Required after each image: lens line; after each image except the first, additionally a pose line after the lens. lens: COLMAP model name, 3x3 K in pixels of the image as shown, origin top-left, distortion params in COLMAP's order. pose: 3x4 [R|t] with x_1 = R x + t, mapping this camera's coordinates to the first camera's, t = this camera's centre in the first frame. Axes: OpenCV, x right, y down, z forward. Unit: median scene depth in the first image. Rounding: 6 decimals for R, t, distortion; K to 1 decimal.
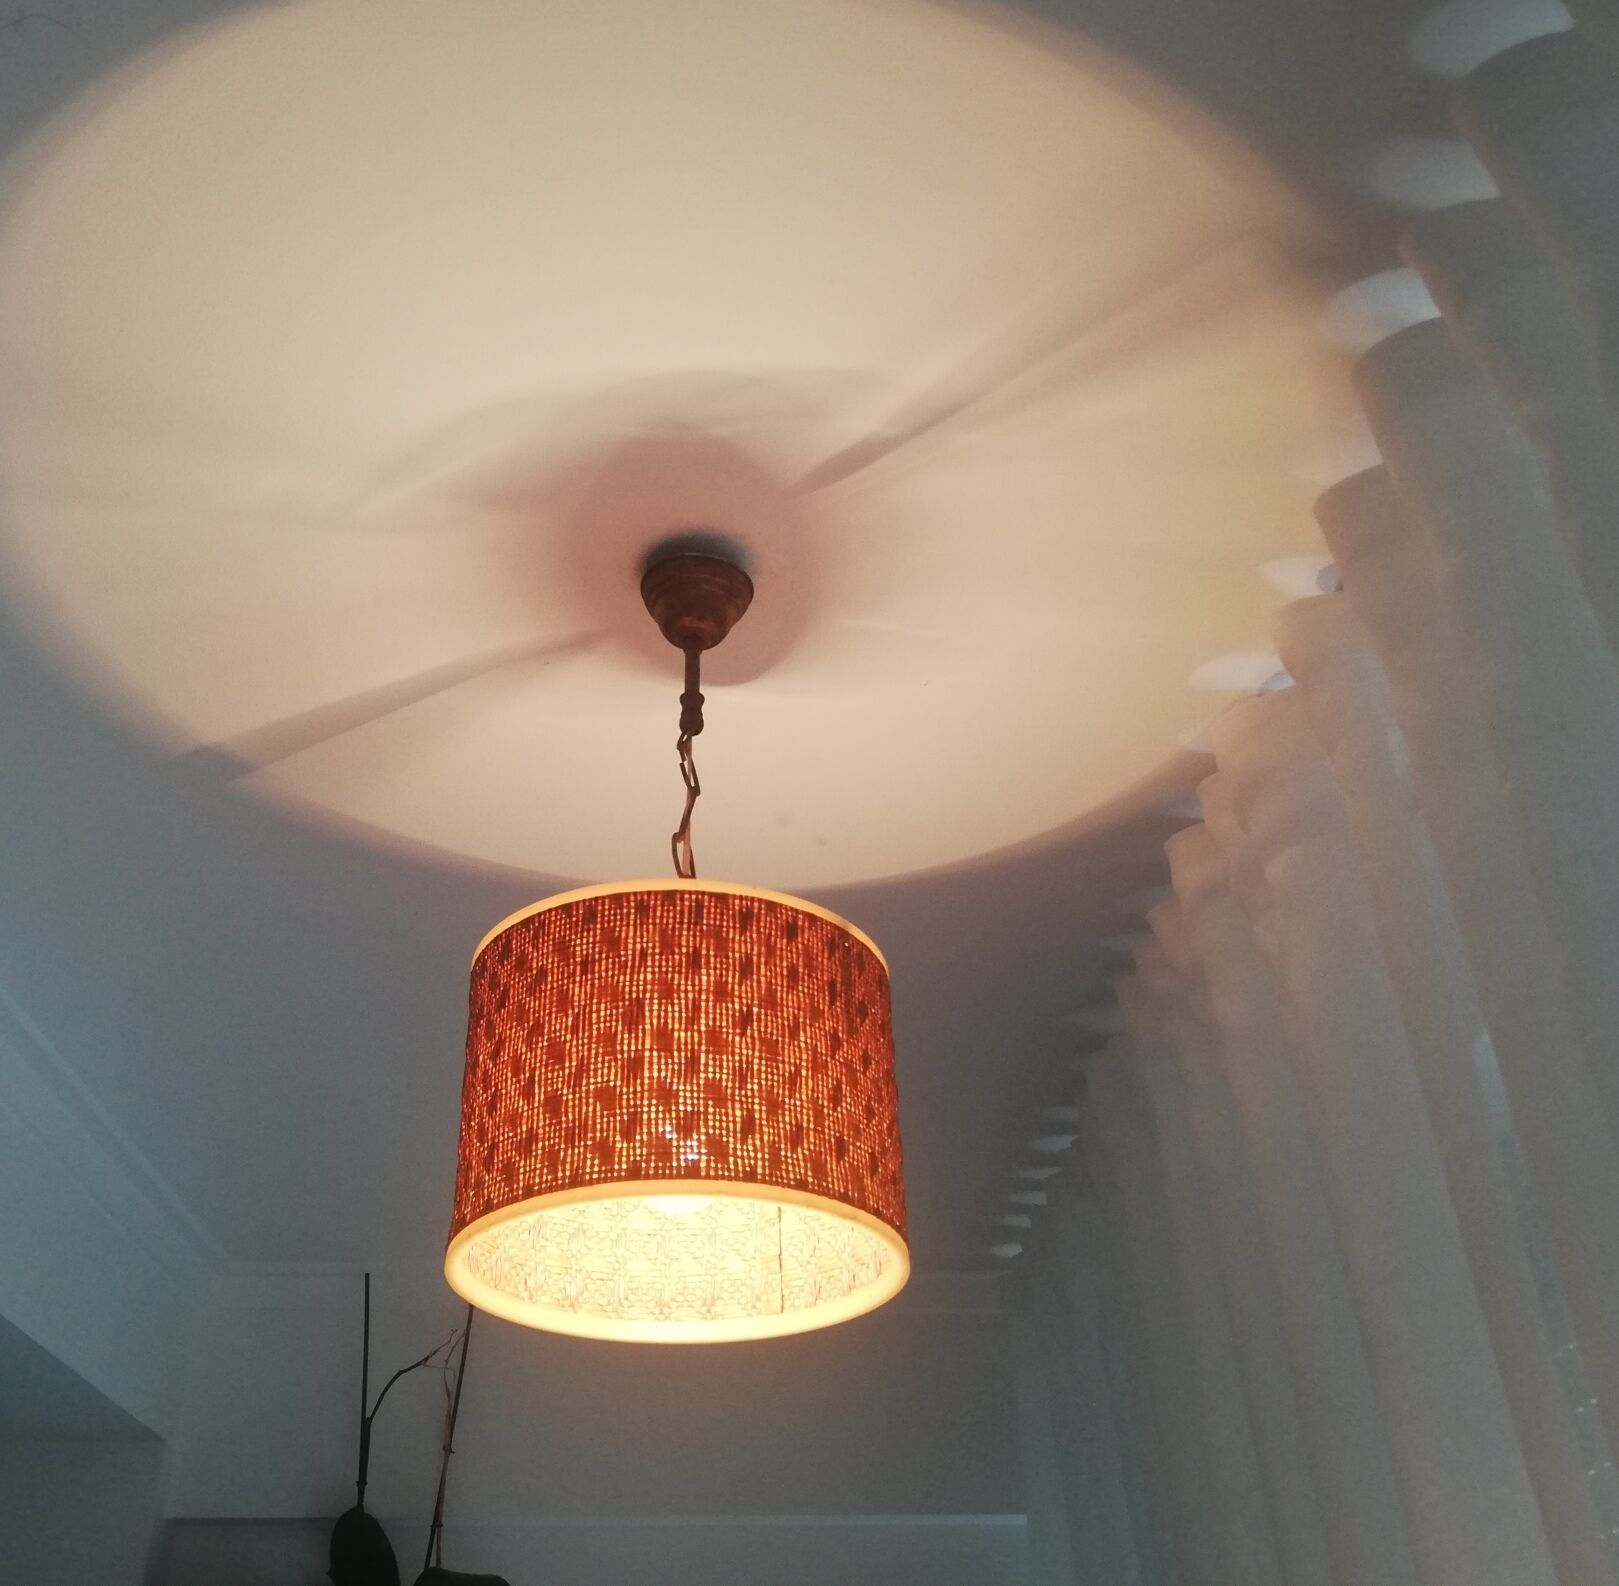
lens RADIAL K [[1740.5, 0, 732.6], [0, 1740.5, 714.4], [0, 0, 1]] dist [0.177785, -0.362874]
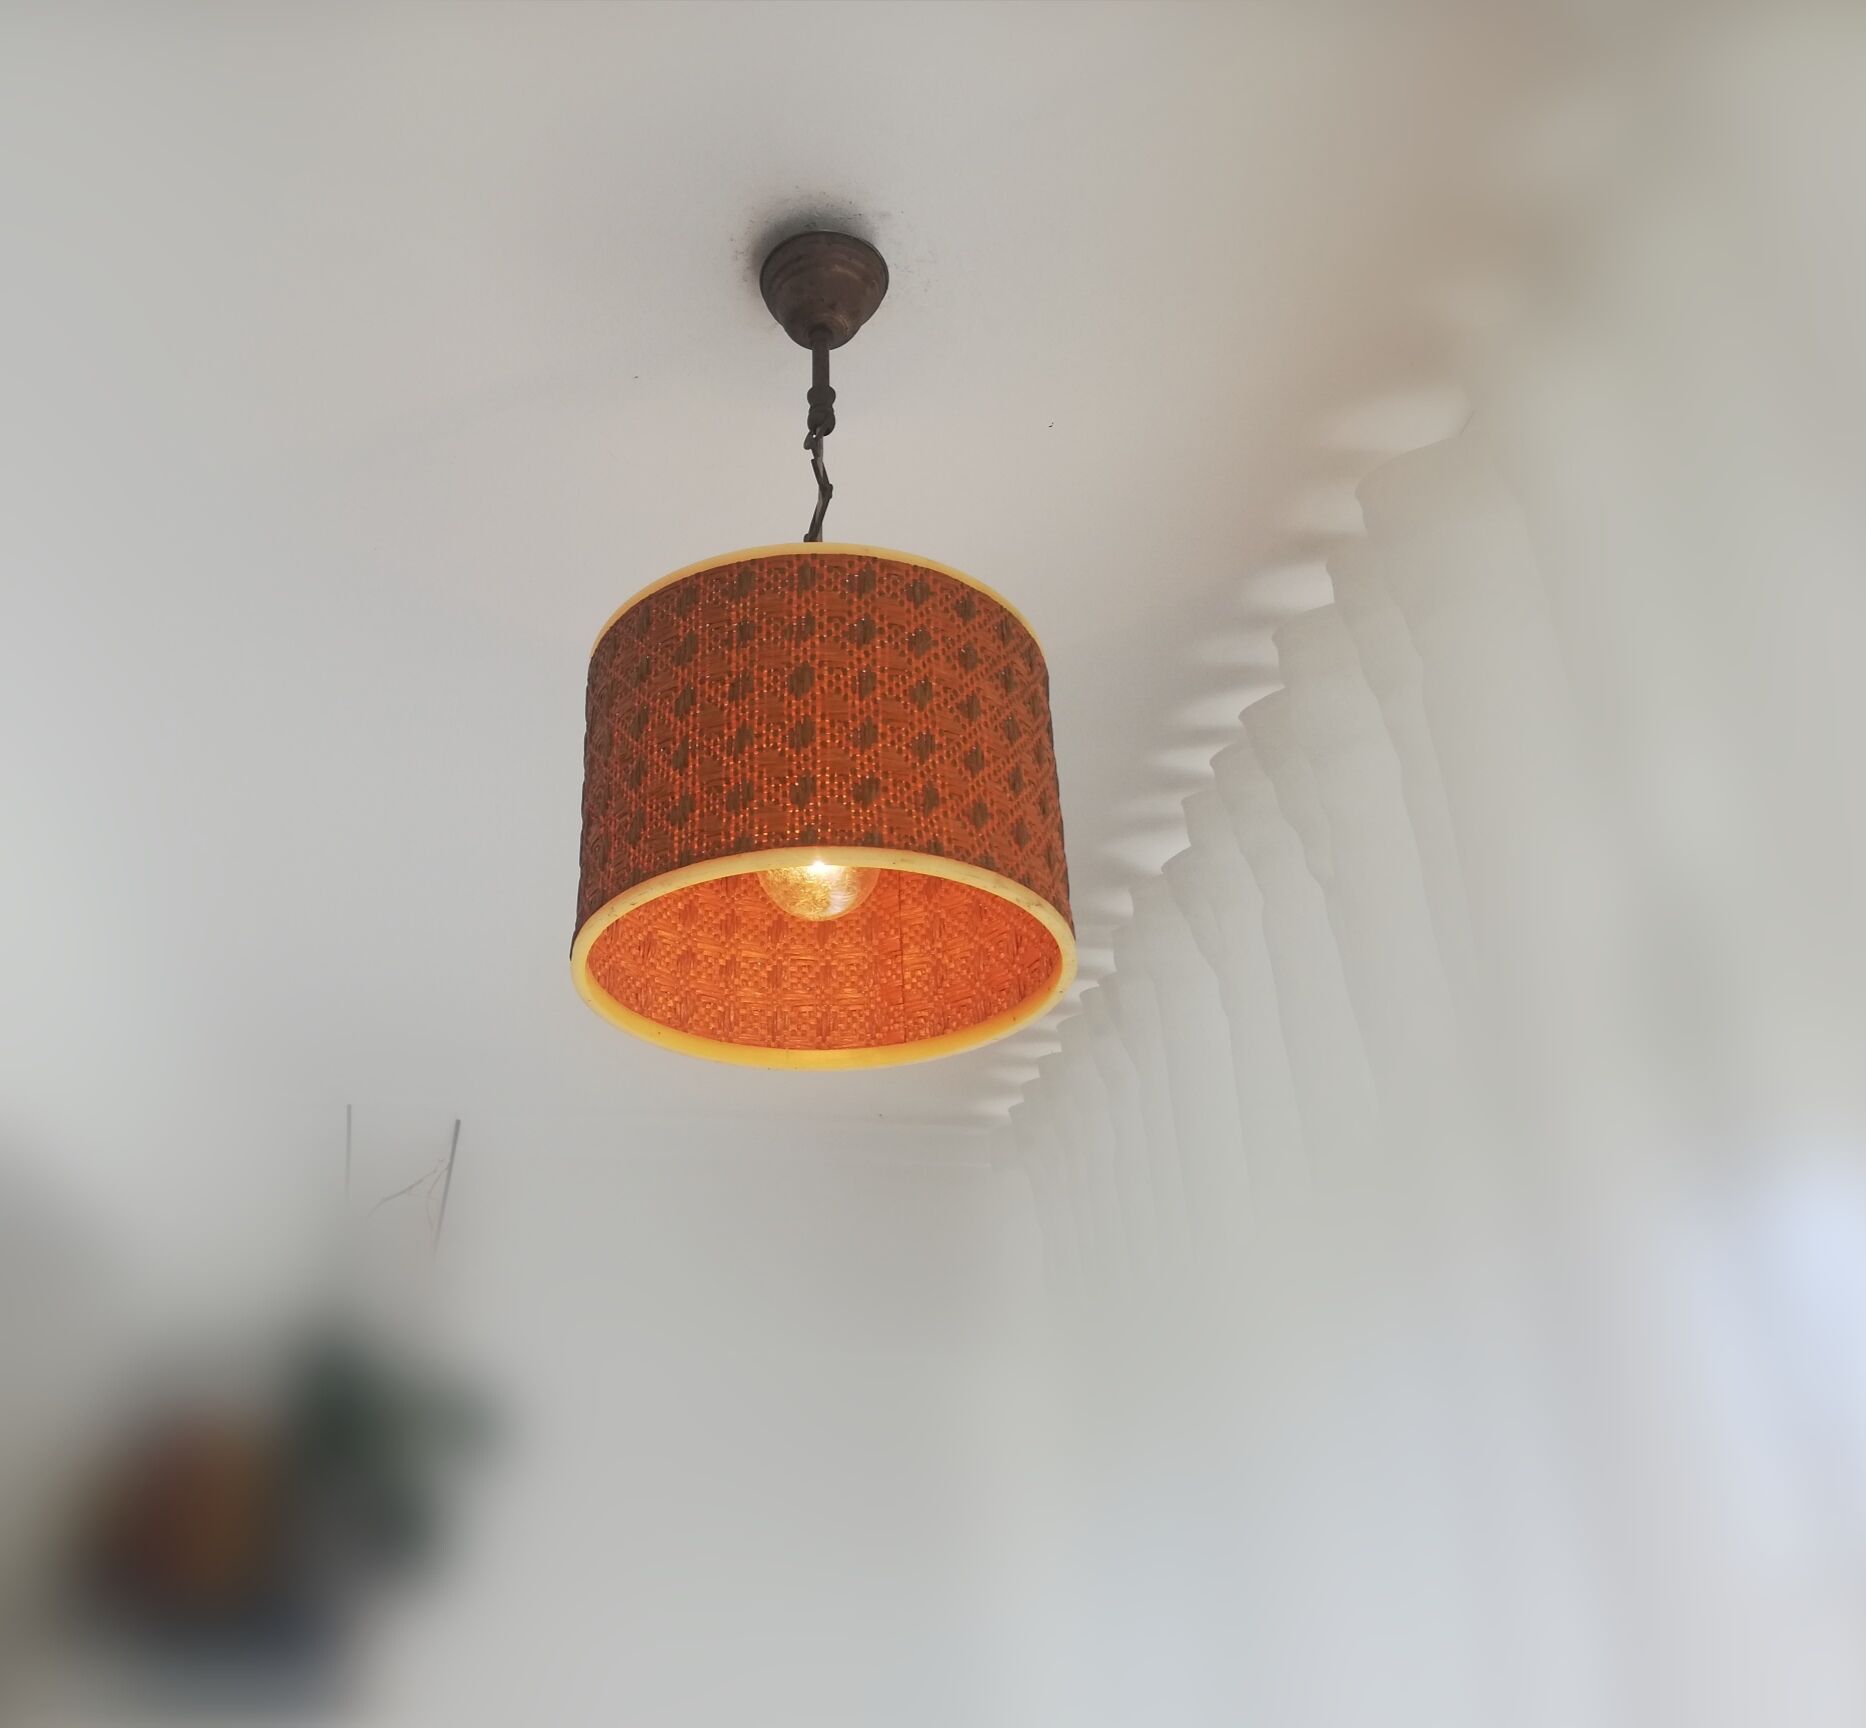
lens RADIAL K [[1751.0, 0, 741.6], [0, 1751.0, 833.7], [0, 0, 1]] dist [0.138913, -0.331976]
pose [[0.997669, 0.043740, 0.052372, -0.130305], [-0.048846, 0.993731, 0.100558, 0.160647], [-0.047645, -0.102882, 0.993552, 0.103828]]
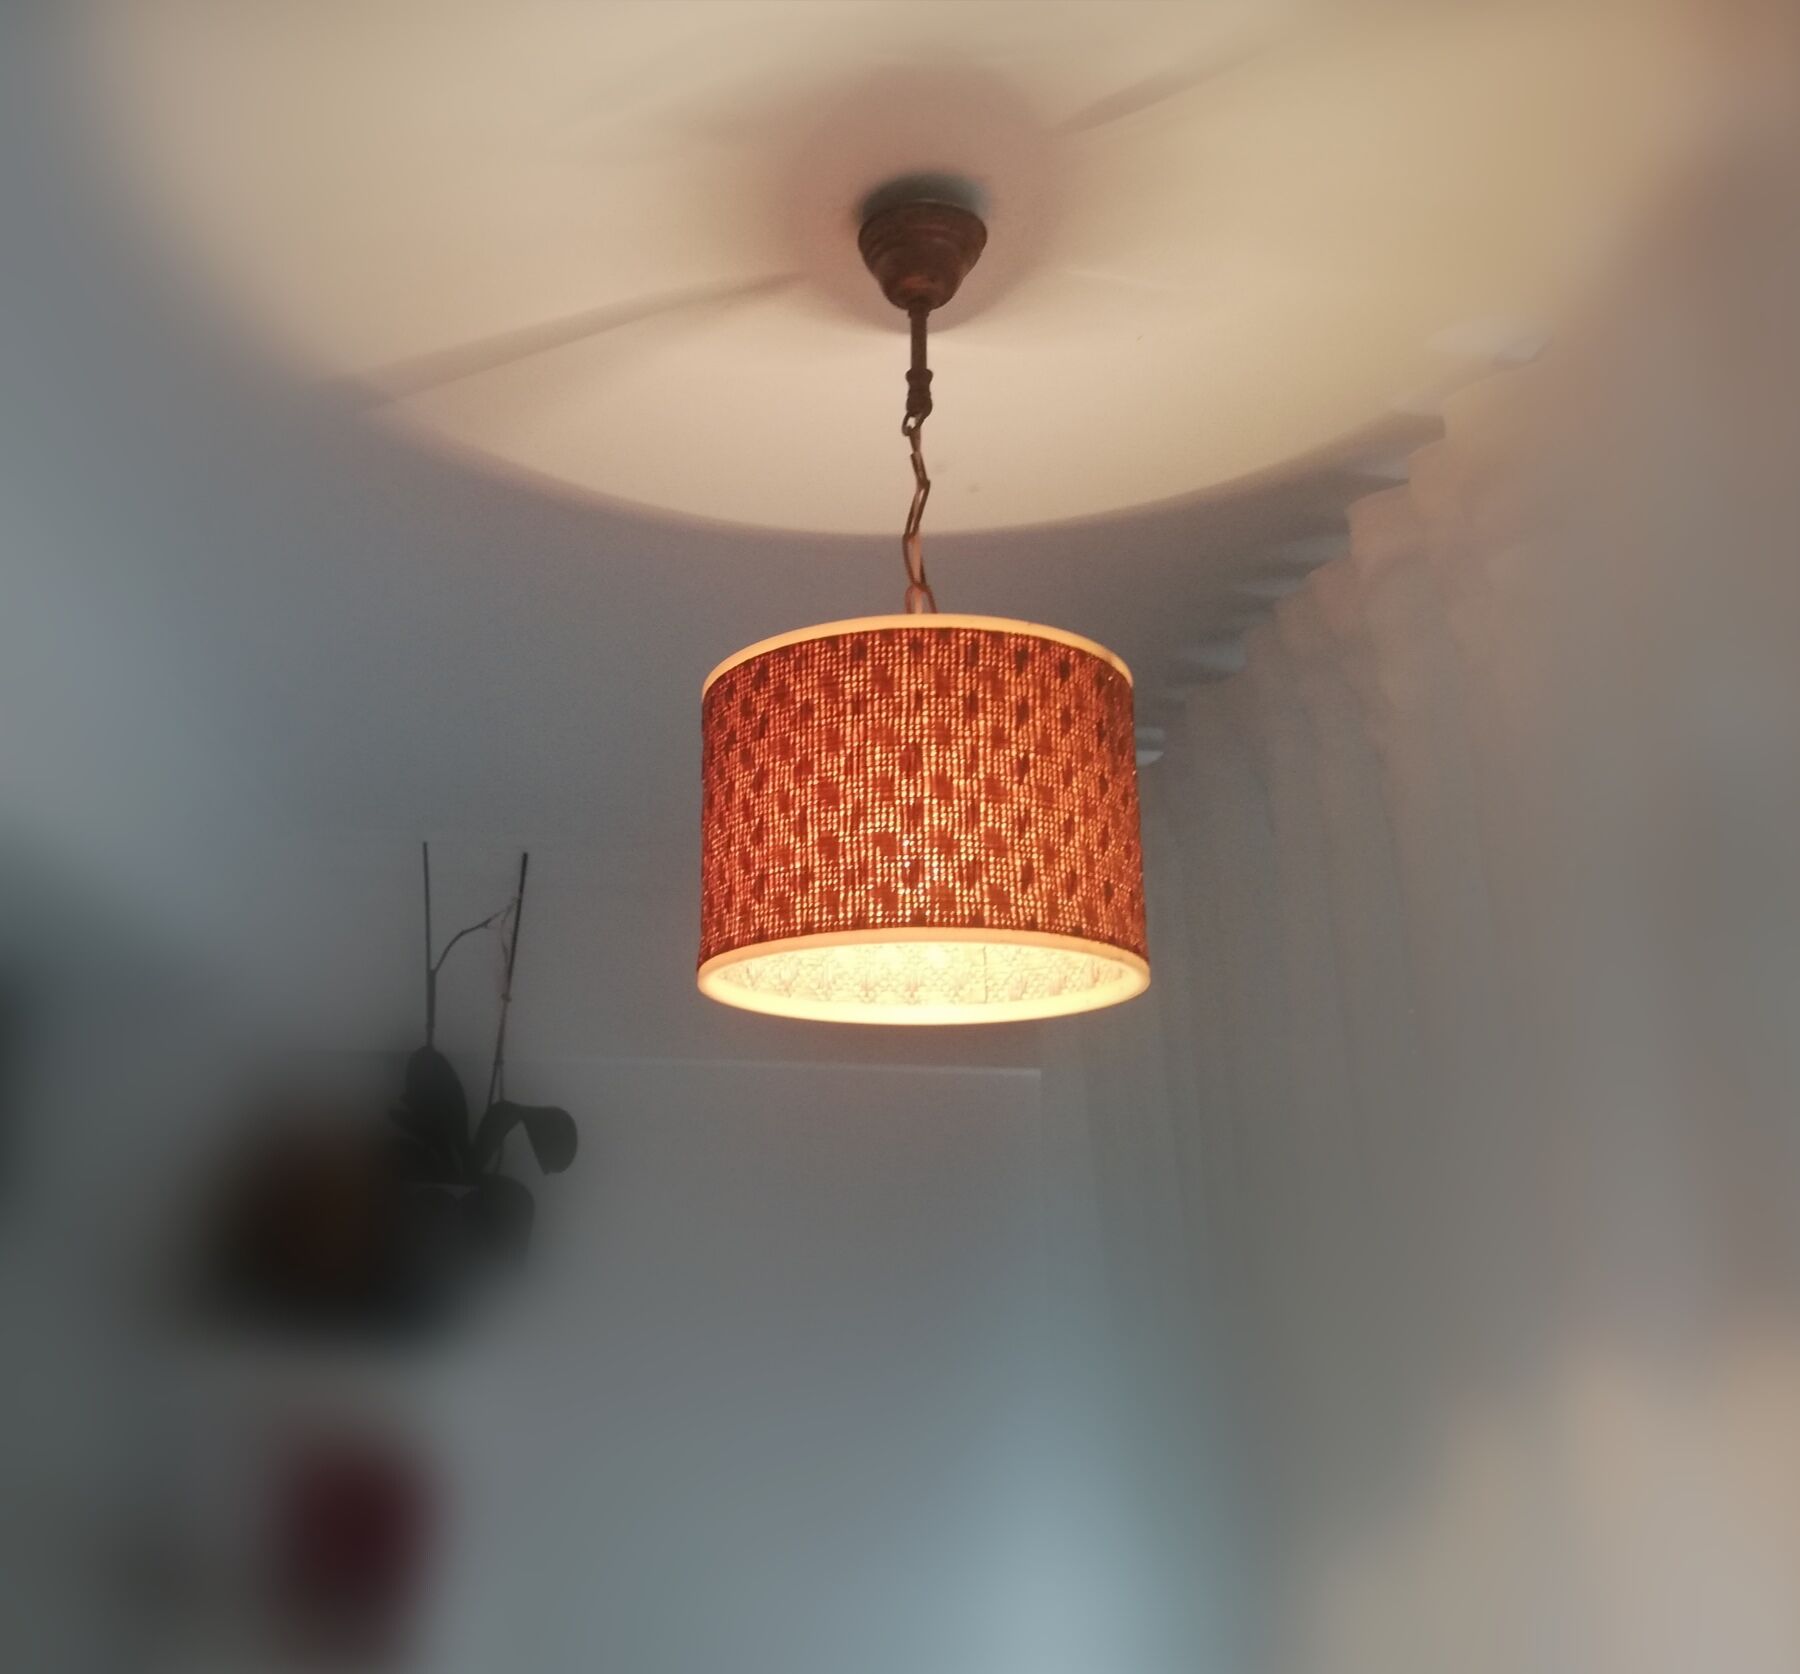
lens RADIAL K [[1774.4, 0, 657.2], [0, 1774.4, 874.4], [0, 0, 1]] dist [0.059172, -0.010958]
pose [[0.999591, 0.028097, 0.005271, -0.202546], [-0.028129, 0.933816, 0.356647, -0.120670], [0.005098, -0.356650, 0.934224, 0.042611]]
